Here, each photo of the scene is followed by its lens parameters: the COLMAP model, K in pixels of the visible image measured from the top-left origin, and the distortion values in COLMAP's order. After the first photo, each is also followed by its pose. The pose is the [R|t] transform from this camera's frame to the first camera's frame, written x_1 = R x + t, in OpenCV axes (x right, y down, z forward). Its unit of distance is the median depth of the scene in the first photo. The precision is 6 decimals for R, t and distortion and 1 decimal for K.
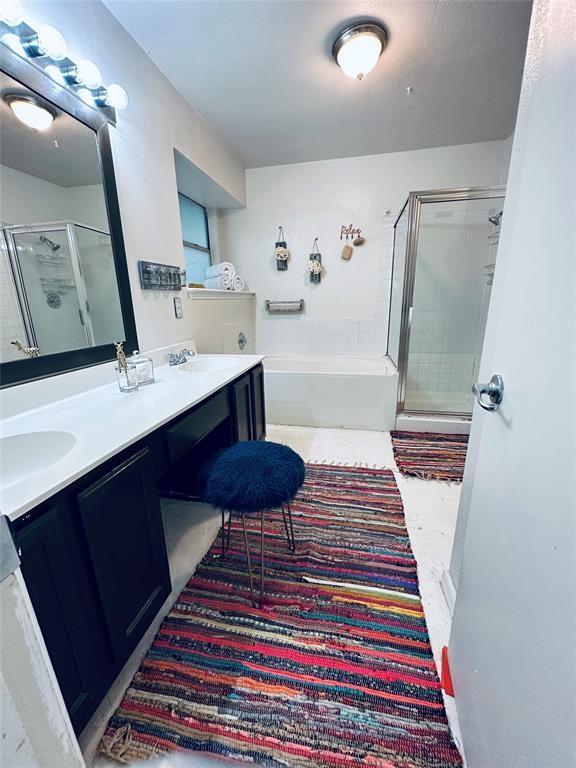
lens RADIAL K [[305.2, 0, 287.9], [0, 305.2, 382.2], [0, 0, 1]] dist [-0.002937, 0.000242]
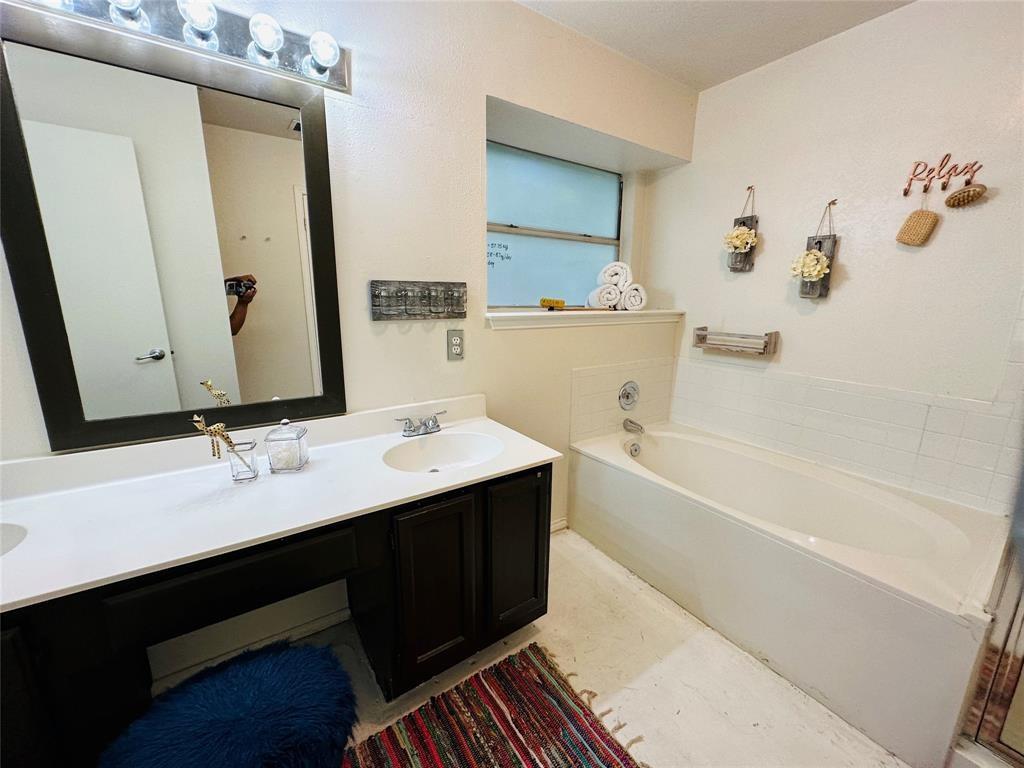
lens RADIAL K [[406.9, 0, 512.2], [0, 406.9, 384.8], [0, 0, 1]] dist [-0.002937, 0.000242]
pose [[0.725591, 0.174063, -0.665748, 0.194175], [-0.204441, 0.978324, 0.032970, -0.135861], [0.657056, 0.112183, 0.745448, 0.287070]]
